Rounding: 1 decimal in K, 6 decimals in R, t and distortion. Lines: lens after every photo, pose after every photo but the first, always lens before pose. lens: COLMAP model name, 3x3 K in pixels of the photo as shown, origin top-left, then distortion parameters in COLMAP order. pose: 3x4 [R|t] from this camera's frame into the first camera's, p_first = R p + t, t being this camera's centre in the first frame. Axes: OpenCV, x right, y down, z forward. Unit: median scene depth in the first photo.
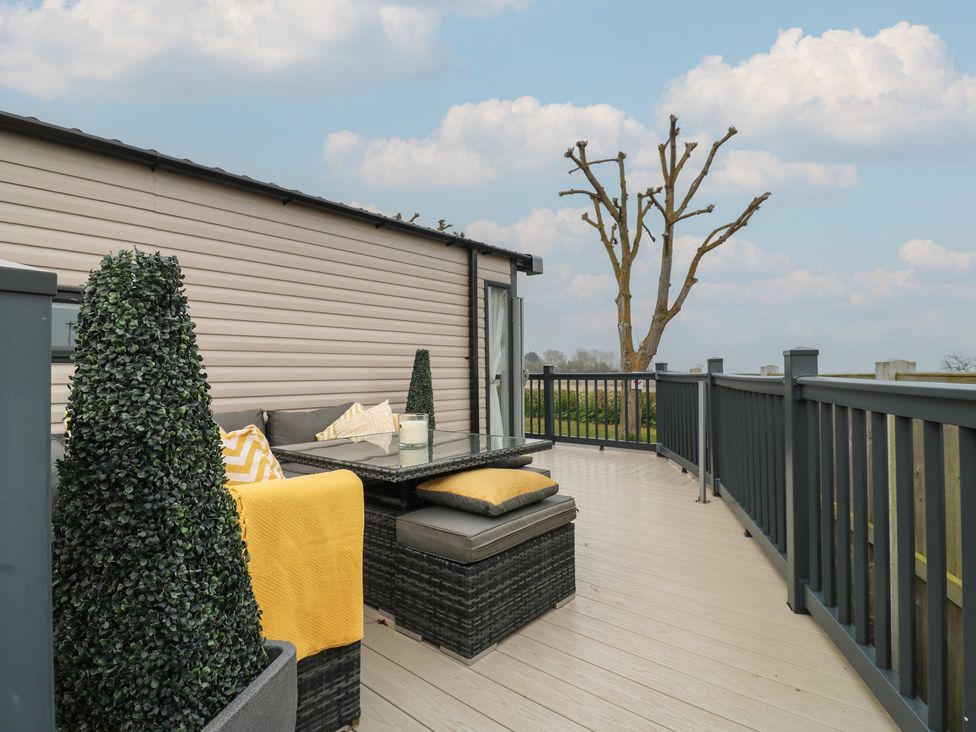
lens RADIAL K [[505.5, 0, 485.1], [0, 505.5, 366.4], [0, 0, 1]] dist [0.001187, 0.000357]
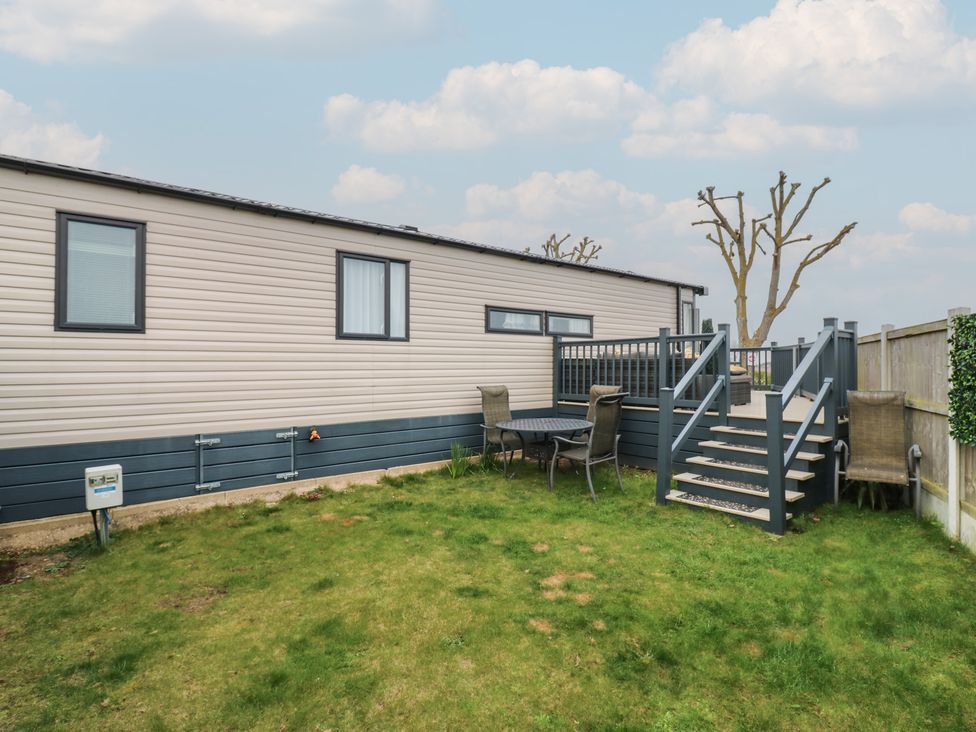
lens RADIAL K [[505.5, 0, 493.5], [0, 505.5, 360.9], [0, 0, 1]] dist [0.001187, 0.000357]
pose [[0.987715, 0.007360, -0.156092, -0.174944], [-0.006372, 0.999956, 0.006830, 0.026235], [0.156135, -0.005751, 0.987719, -0.460763]]
